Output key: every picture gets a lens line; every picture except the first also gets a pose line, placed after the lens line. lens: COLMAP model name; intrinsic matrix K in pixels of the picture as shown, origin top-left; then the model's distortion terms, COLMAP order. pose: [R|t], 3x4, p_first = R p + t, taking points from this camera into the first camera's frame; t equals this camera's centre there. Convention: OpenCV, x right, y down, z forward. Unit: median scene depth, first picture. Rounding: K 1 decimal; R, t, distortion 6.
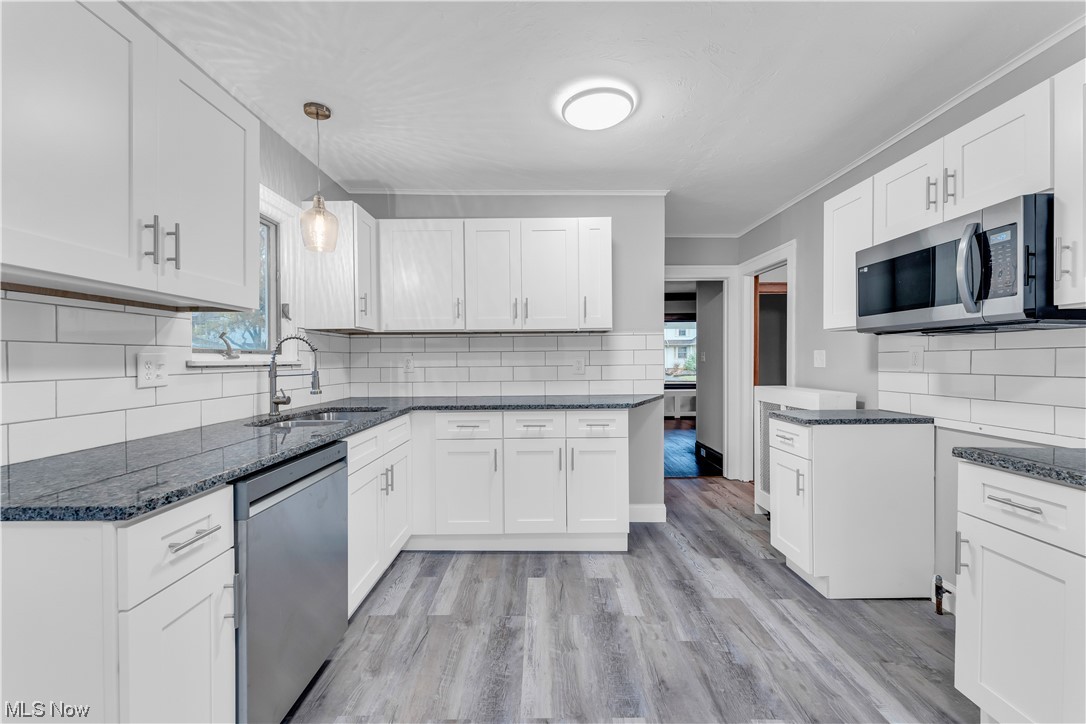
lens RADIAL K [[437.8, 0, 544.6], [0, 437.8, 362.9], [0, 0, 1]] dist [0.001163, -0.000088]
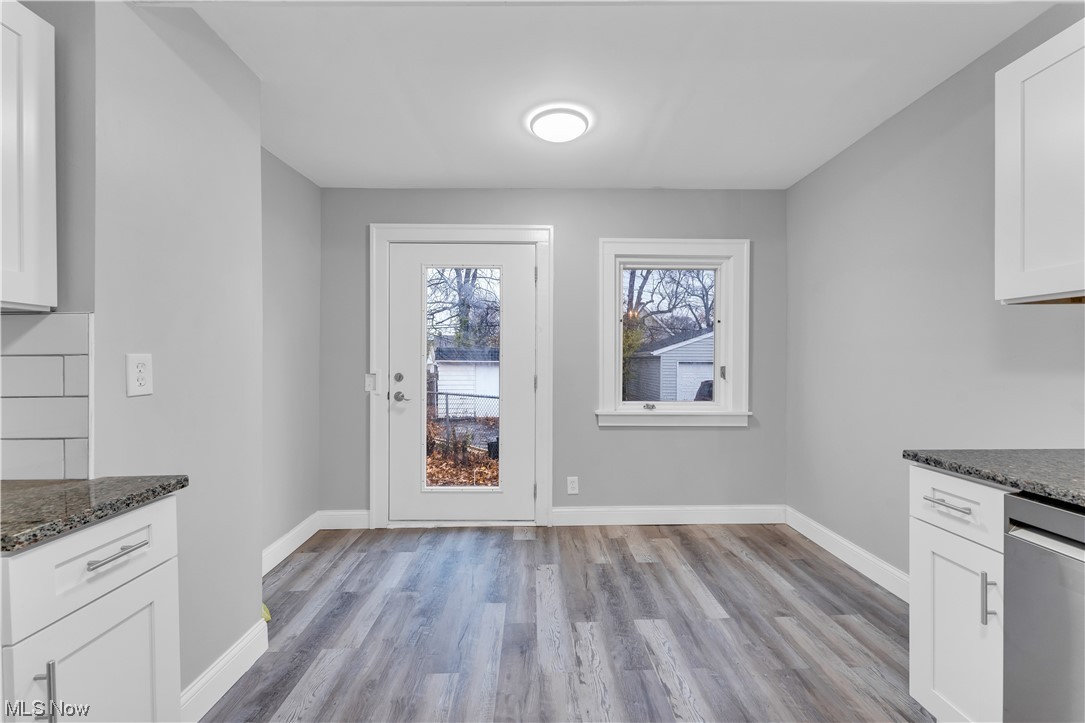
lens RADIAL K [[437.4, 0, 539.7], [0, 437.4, 362.3], [0, 0, 1]] dist [0.001163, -0.000088]
pose [[-0.999881, 0.009441, -0.012192, 0.168732], [0.009252, 0.999838, 0.015465, -0.017613], [0.012336, 0.015350, -0.999806, 0.975891]]
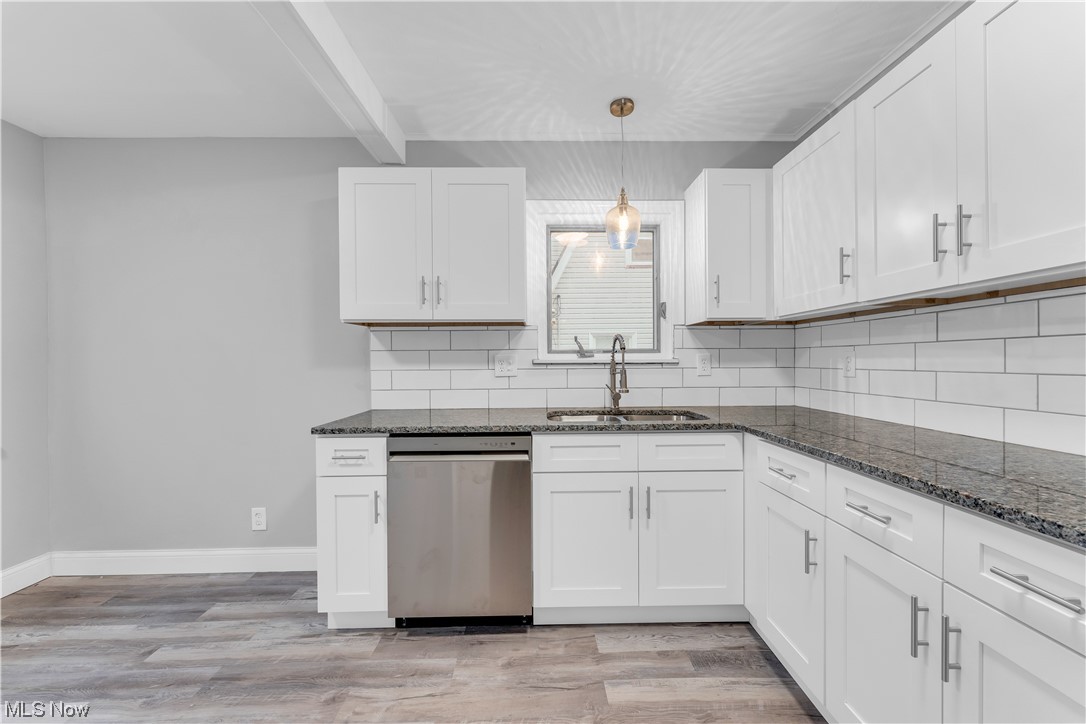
lens RADIAL K [[437.8, 0, 546.8], [0, 437.8, 363.6], [0, 0, 1]] dist [0.001163, -0.000088]
pose [[0.020562, 0.015008, -0.999676, 0.457746], [-0.001521, 0.999887, 0.014980, -0.009867], [0.999787, 0.001213, 0.020583, 0.780877]]
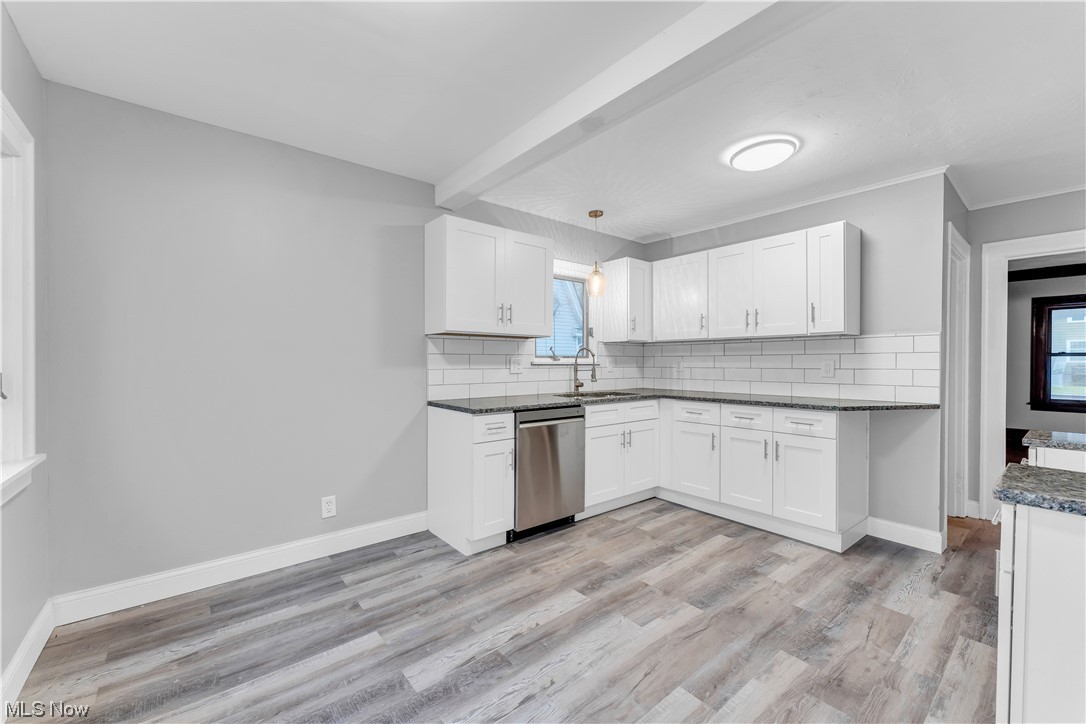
lens RADIAL K [[437.8, 0, 544.0], [0, 437.8, 364.0], [0, 0, 1]] dist [0.001163, -0.000088]
pose [[0.634384, 0.011978, -0.772925, 0.637858], [-0.011278, 0.999917, 0.006239, -0.005874], [0.772936, 0.004759, 0.634466, -0.210237]]
